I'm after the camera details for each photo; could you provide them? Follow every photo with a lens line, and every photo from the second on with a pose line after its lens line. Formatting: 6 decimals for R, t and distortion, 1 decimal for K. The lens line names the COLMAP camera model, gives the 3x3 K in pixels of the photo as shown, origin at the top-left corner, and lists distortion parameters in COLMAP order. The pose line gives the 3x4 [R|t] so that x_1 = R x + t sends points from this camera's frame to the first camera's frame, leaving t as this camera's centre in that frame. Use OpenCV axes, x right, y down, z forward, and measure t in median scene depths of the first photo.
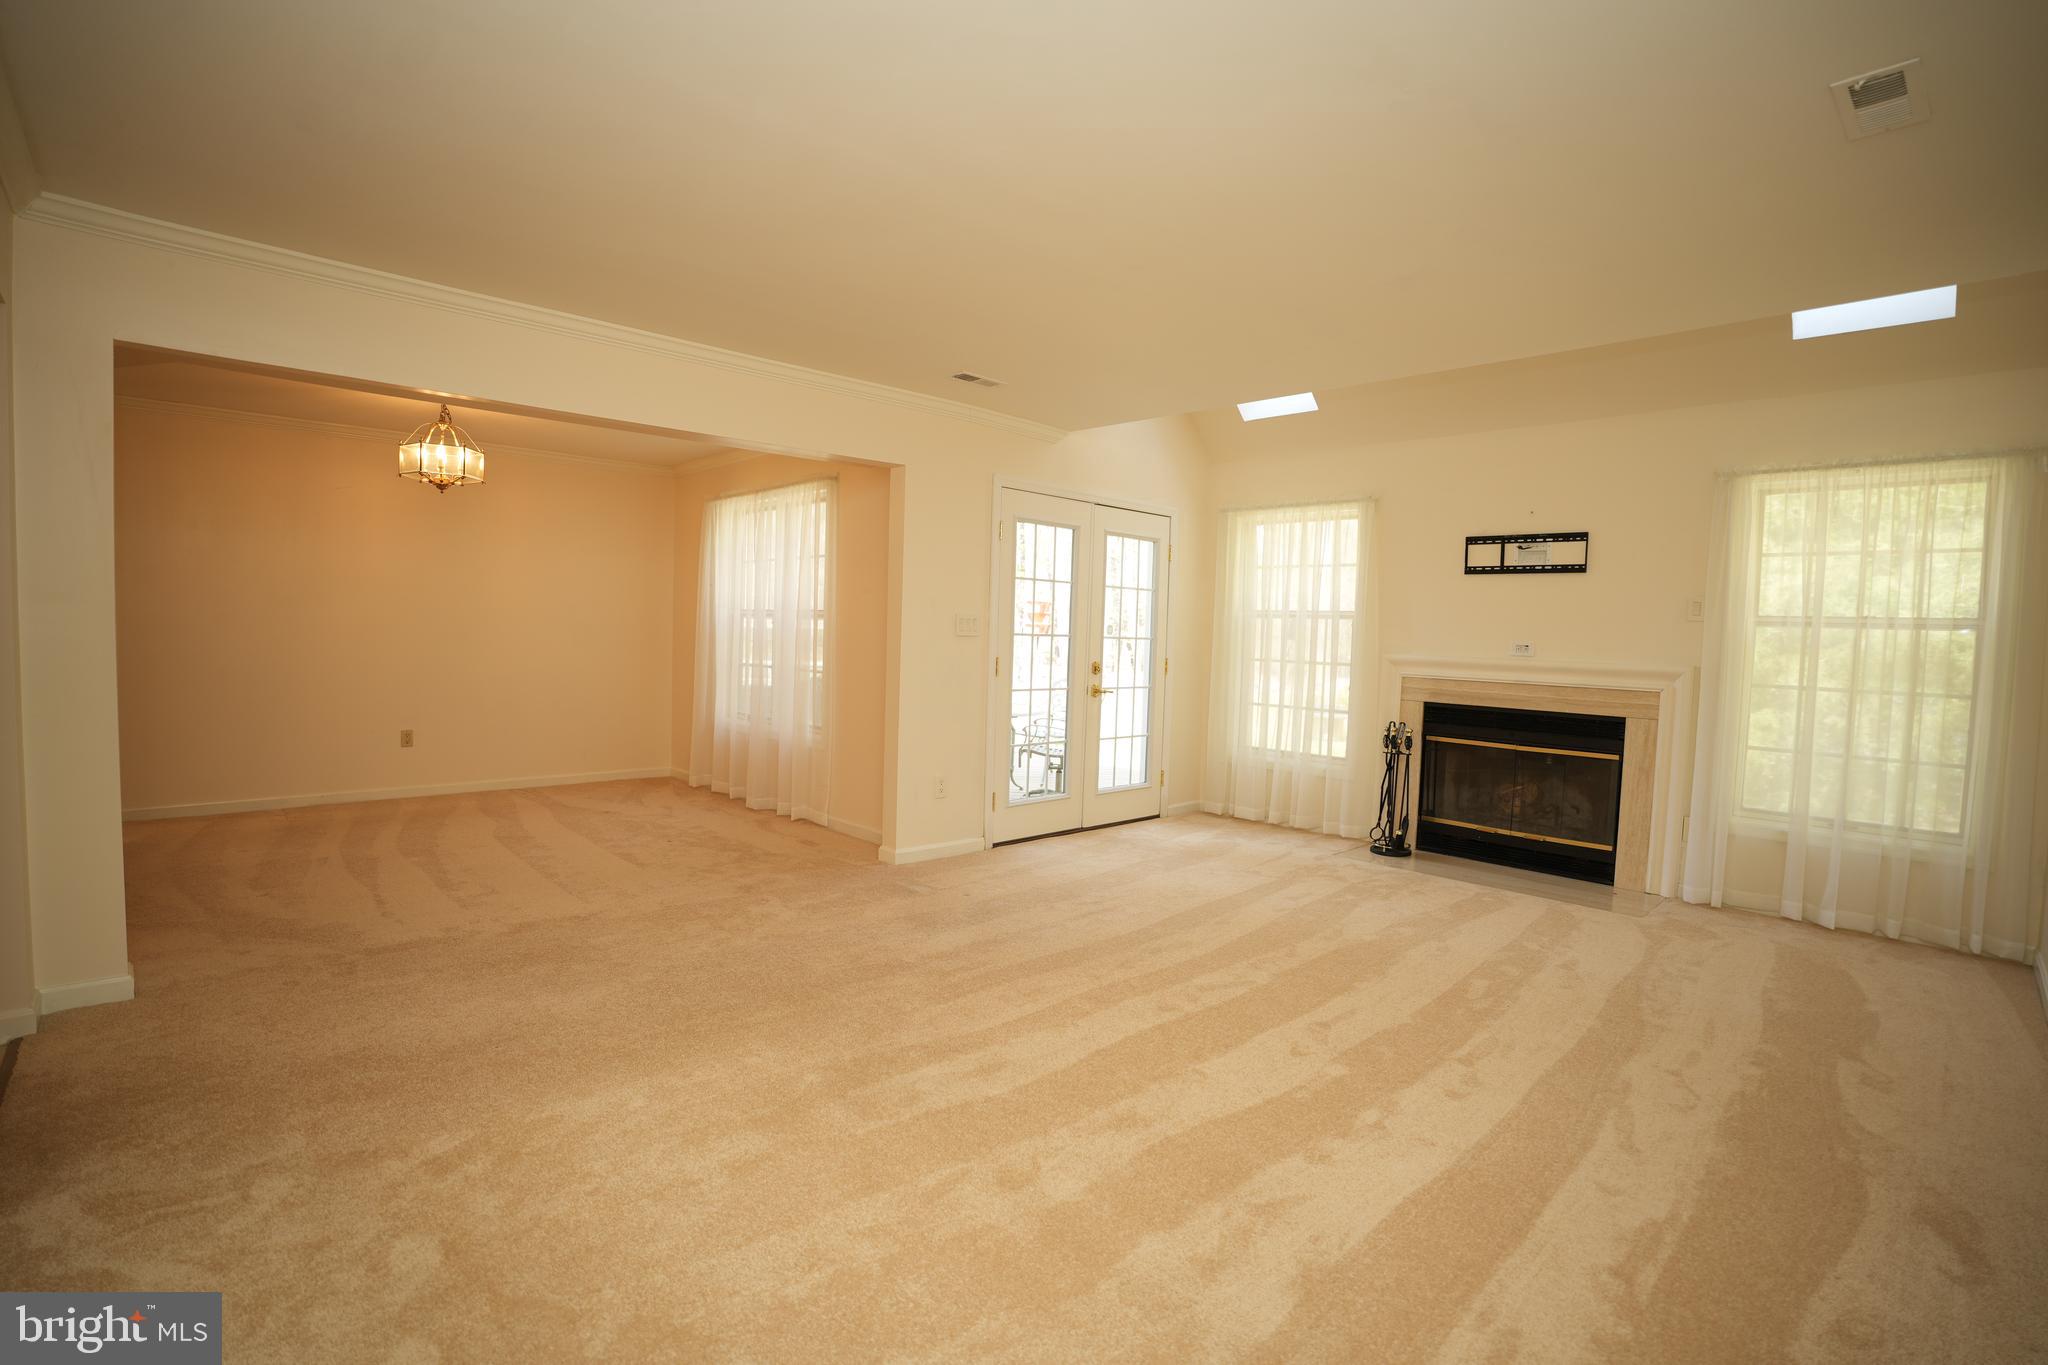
lens RADIAL K [[938.4, 0, 1018.4], [0, 938.4, 679.9], [0, 0, 1]] dist [-0.078512, 0.024948]
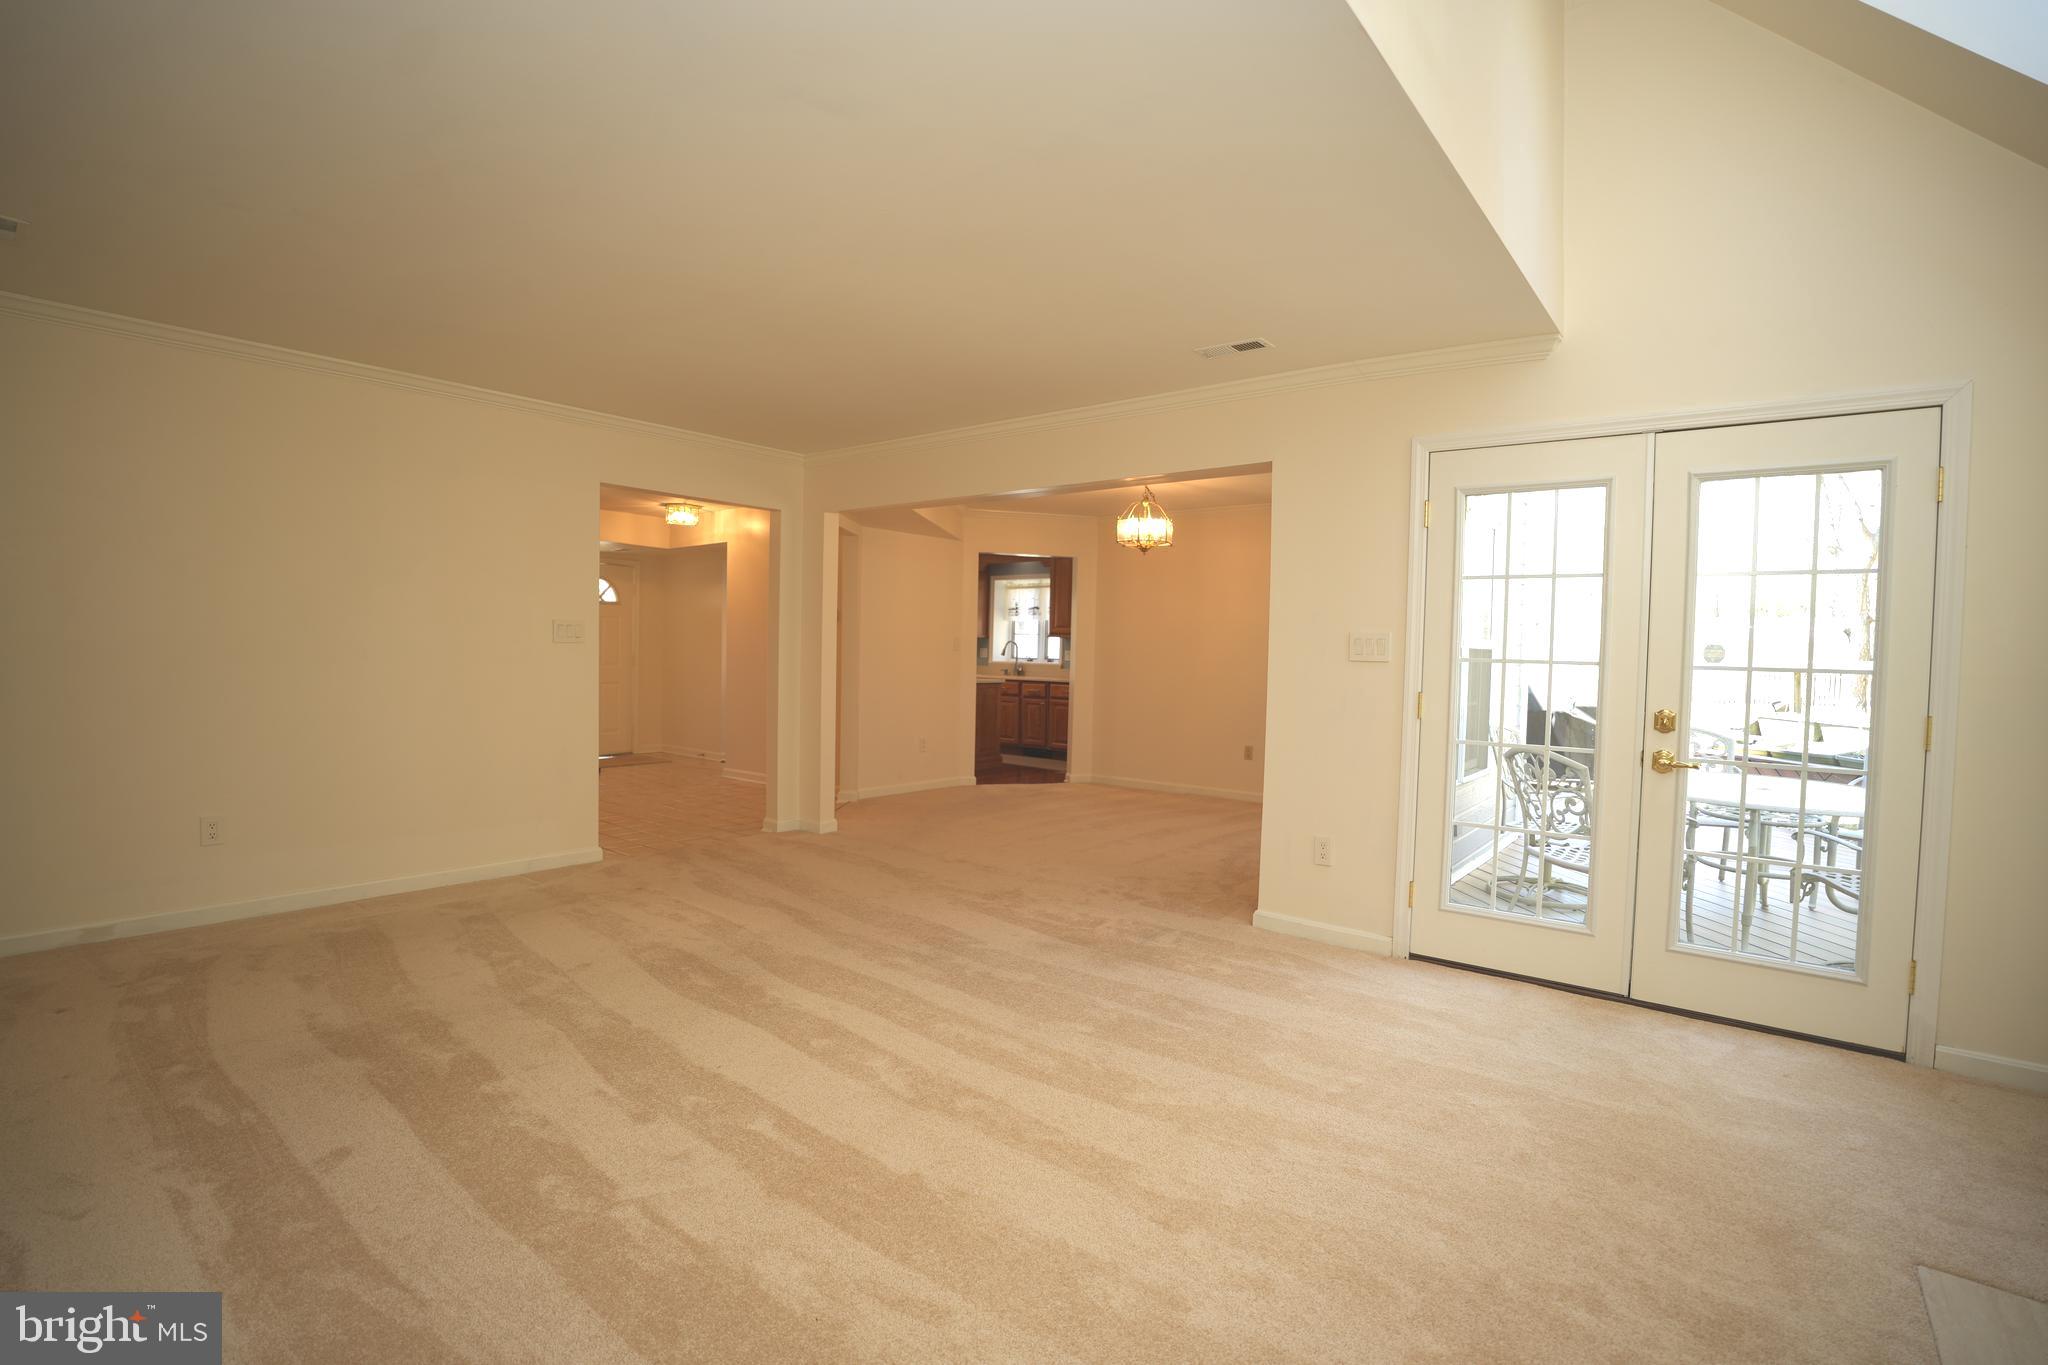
lens RADIAL K [[972.4, 0, 1027.0], [0, 972.4, 684.6], [0, 0, 1]] dist [-0.066690, 0.032793]
pose [[0.128515, 0.011108, -0.991645, 0.702135], [-0.069301, 0.997593, 0.002194, -0.011178], [0.989283, 0.068440, 0.128975, 0.648945]]
